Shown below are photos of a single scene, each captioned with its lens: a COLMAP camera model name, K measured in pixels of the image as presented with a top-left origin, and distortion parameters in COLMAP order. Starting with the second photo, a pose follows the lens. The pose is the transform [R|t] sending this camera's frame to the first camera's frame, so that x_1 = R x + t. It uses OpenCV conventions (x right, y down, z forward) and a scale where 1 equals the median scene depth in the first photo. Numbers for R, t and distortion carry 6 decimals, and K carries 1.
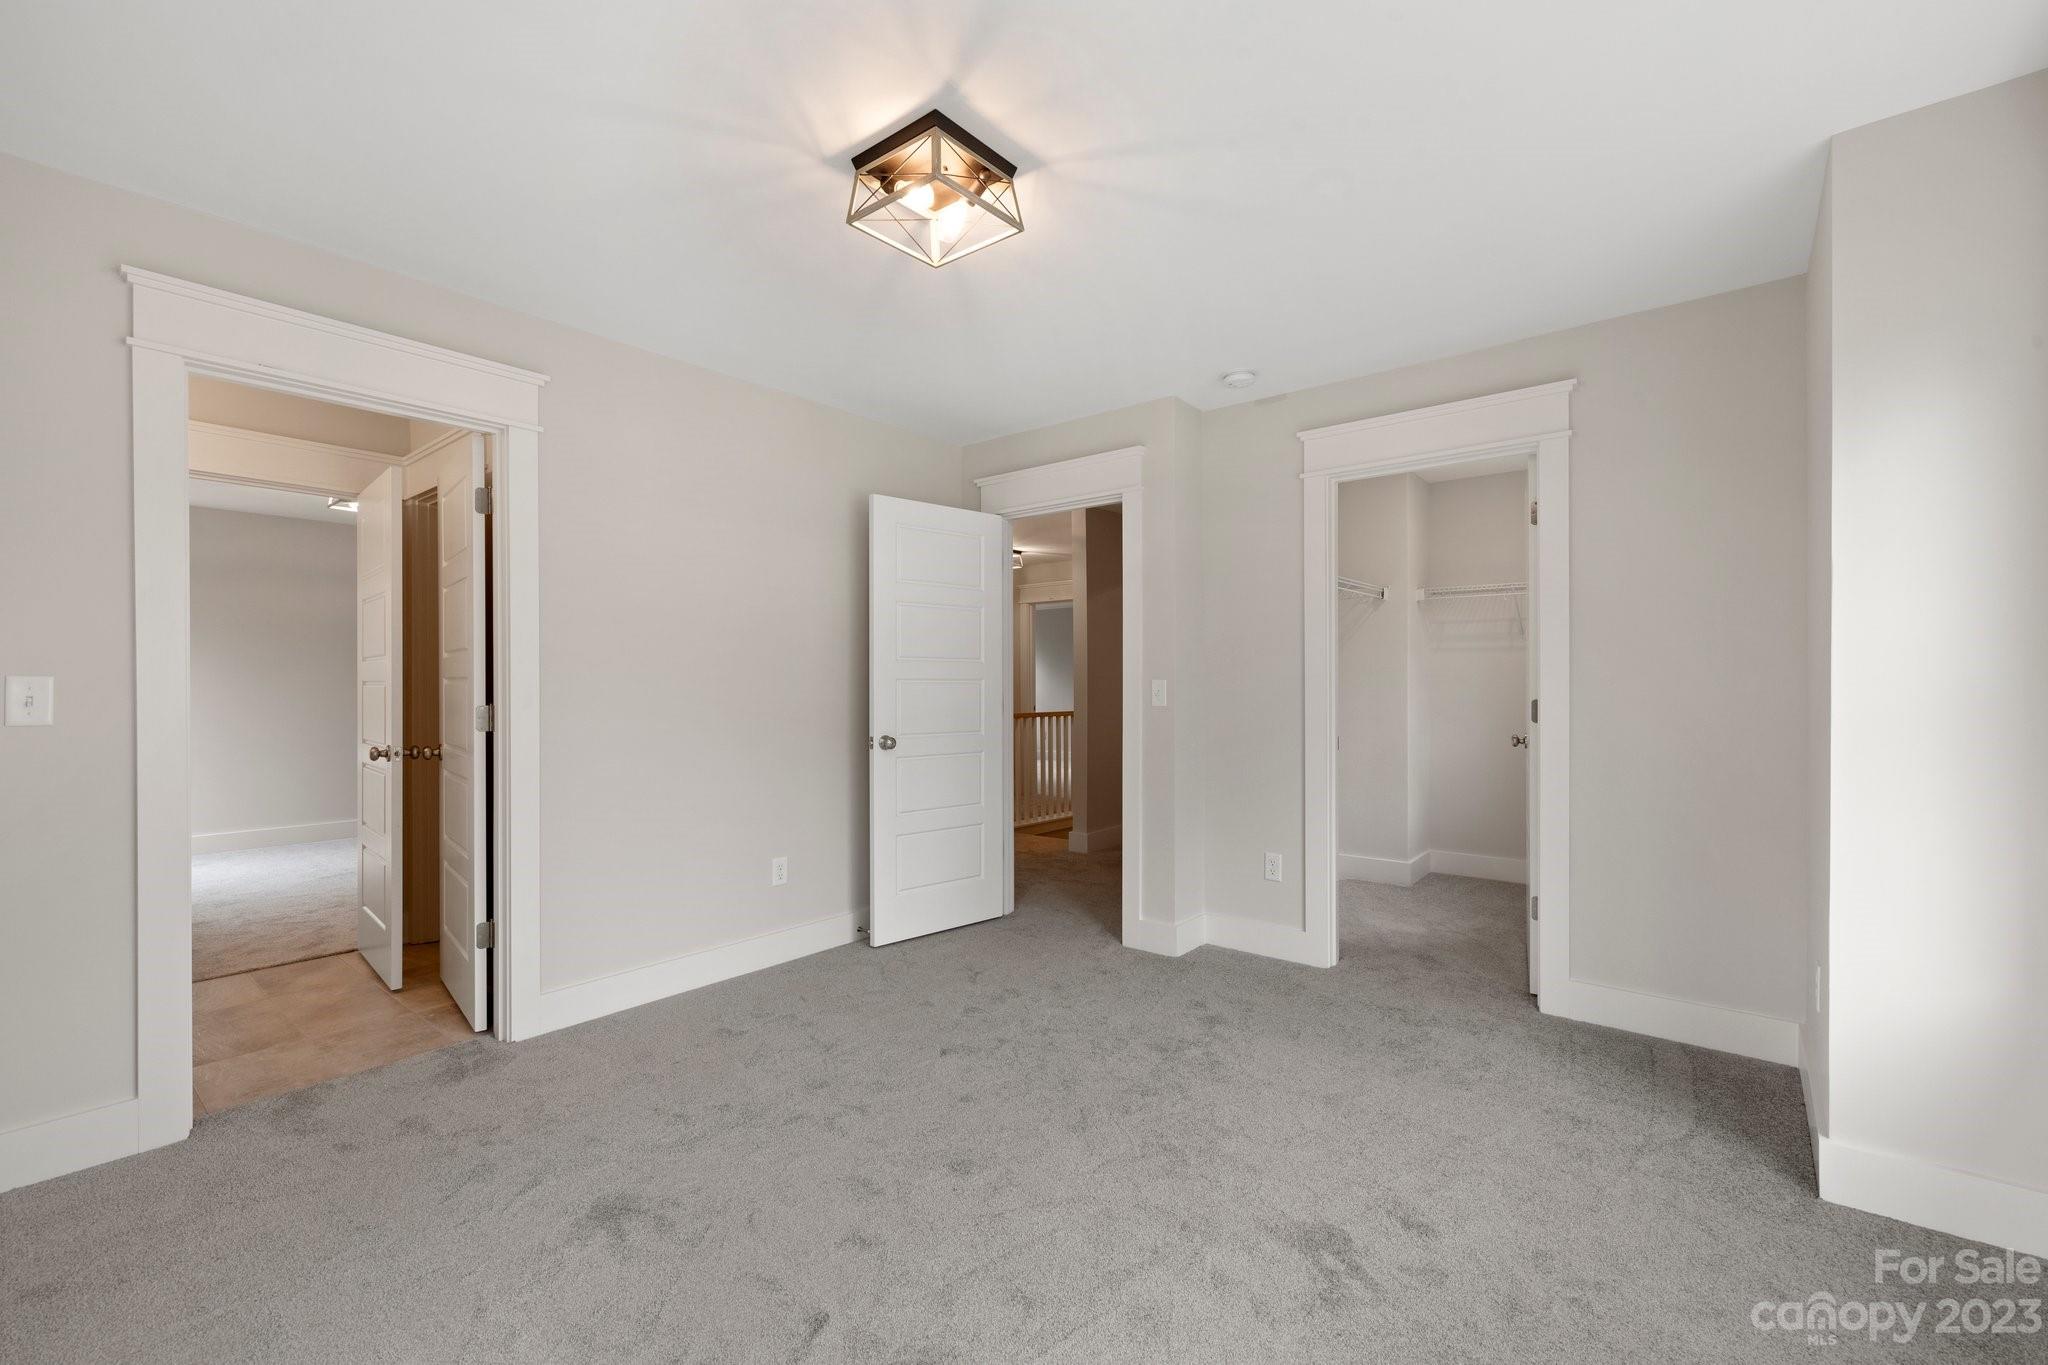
lens RADIAL K [[853.8, 0, 1026.4], [0, 853.8, 684.8], [0, 0, 1]] dist [0.000349, 0.000065]
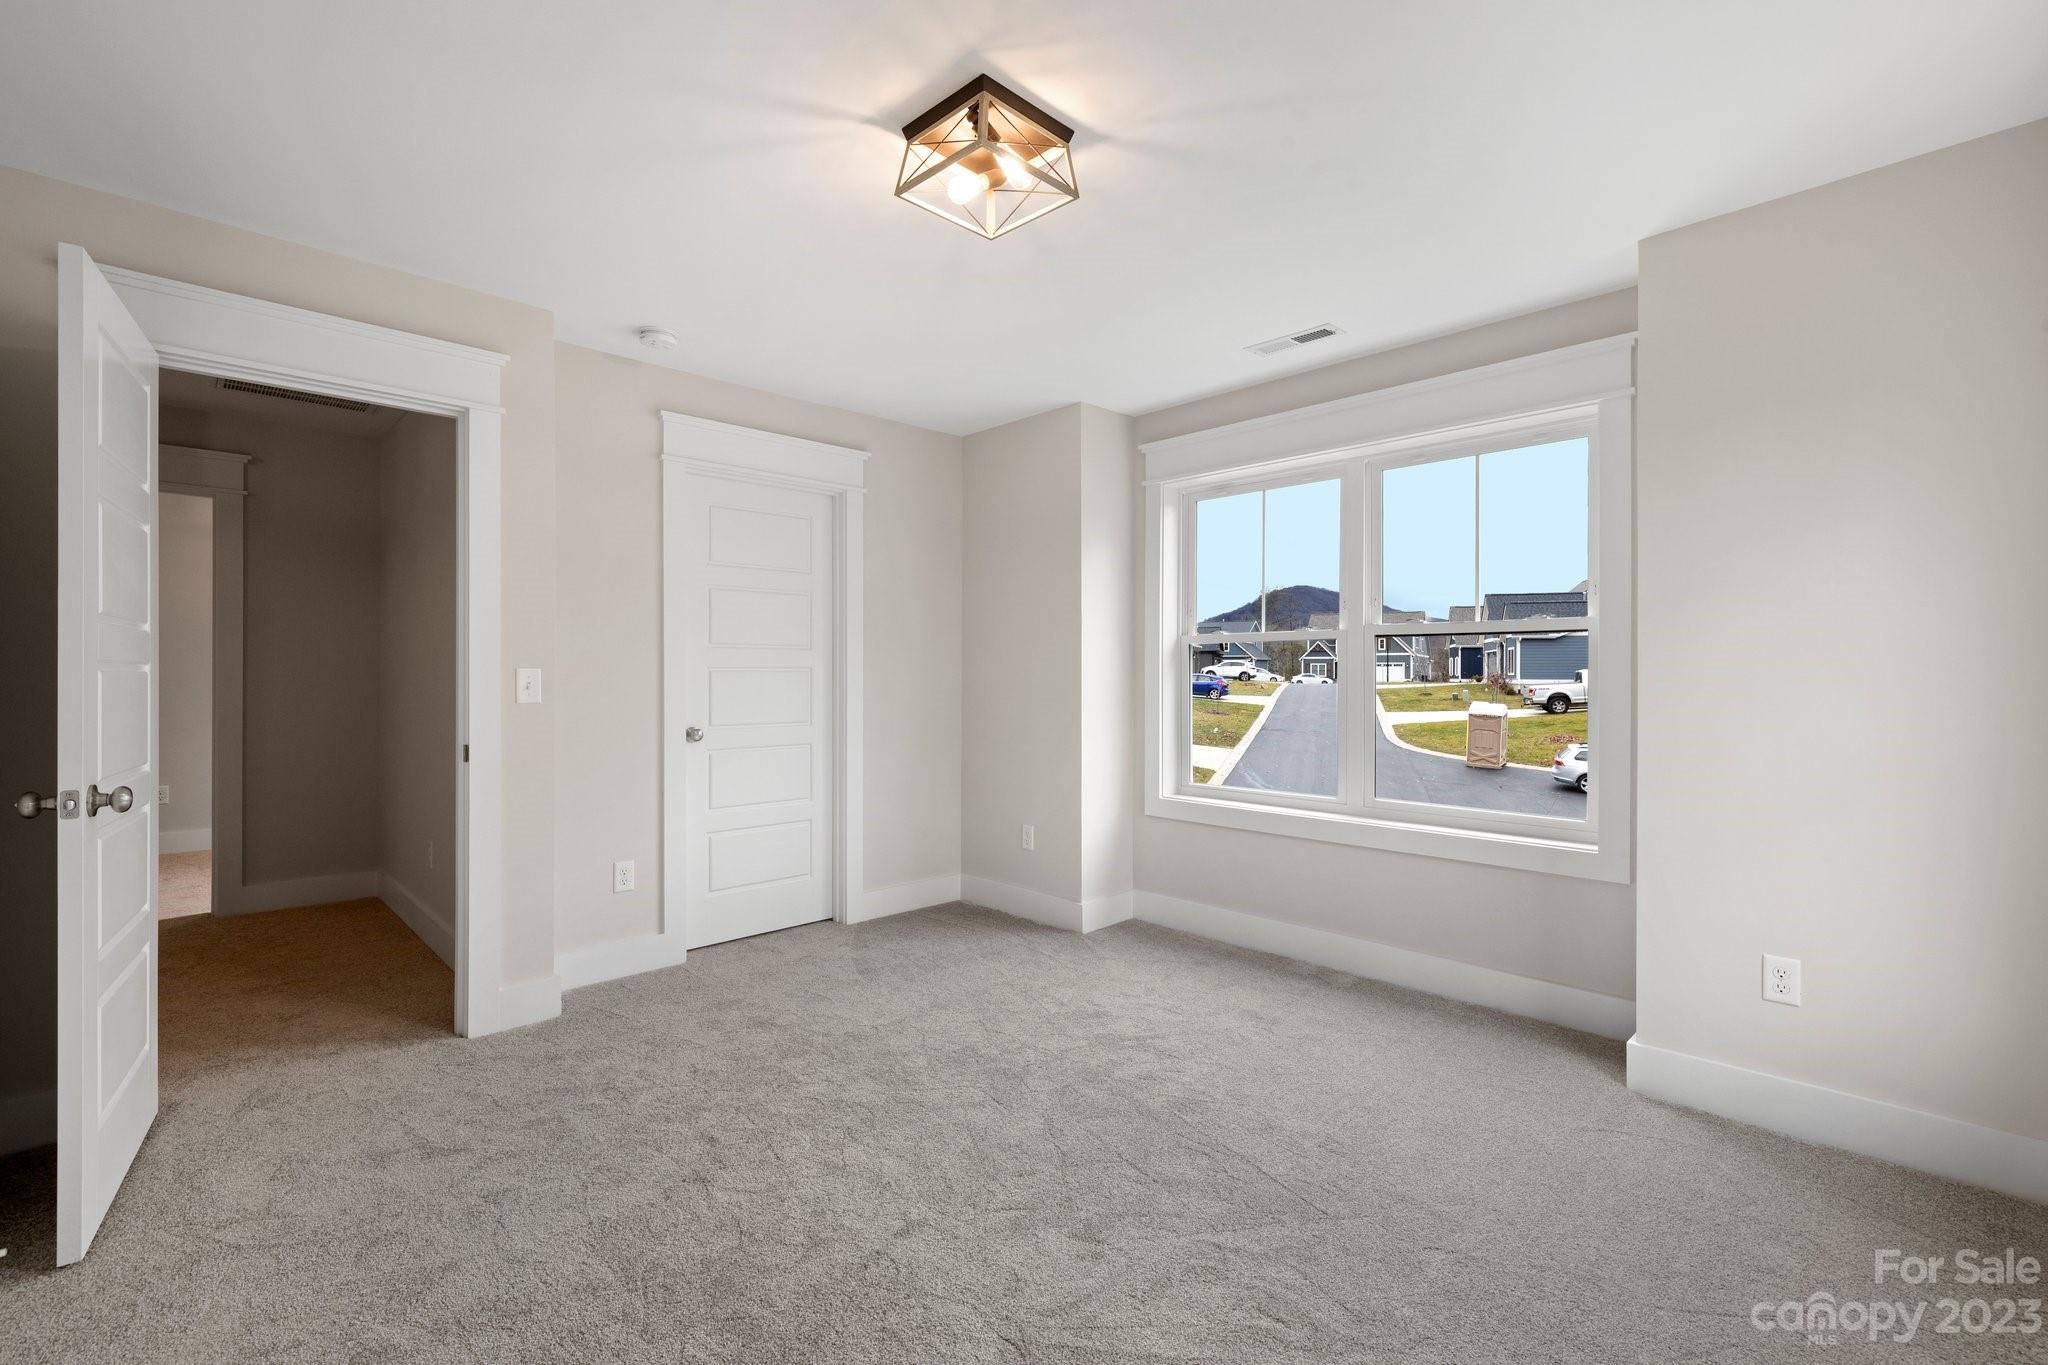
lens RADIAL K [[876.8, 0, 1031.6], [0, 876.8, 686.0], [0, 0, 1]] dist [0.002865, 0.000228]
pose [[0.114706, -0.008504, 0.993363, -0.692902], [-0.000828, 0.999962, 0.008656, 0.002808], [-0.993399, -0.001815, 0.114694, 0.547463]]
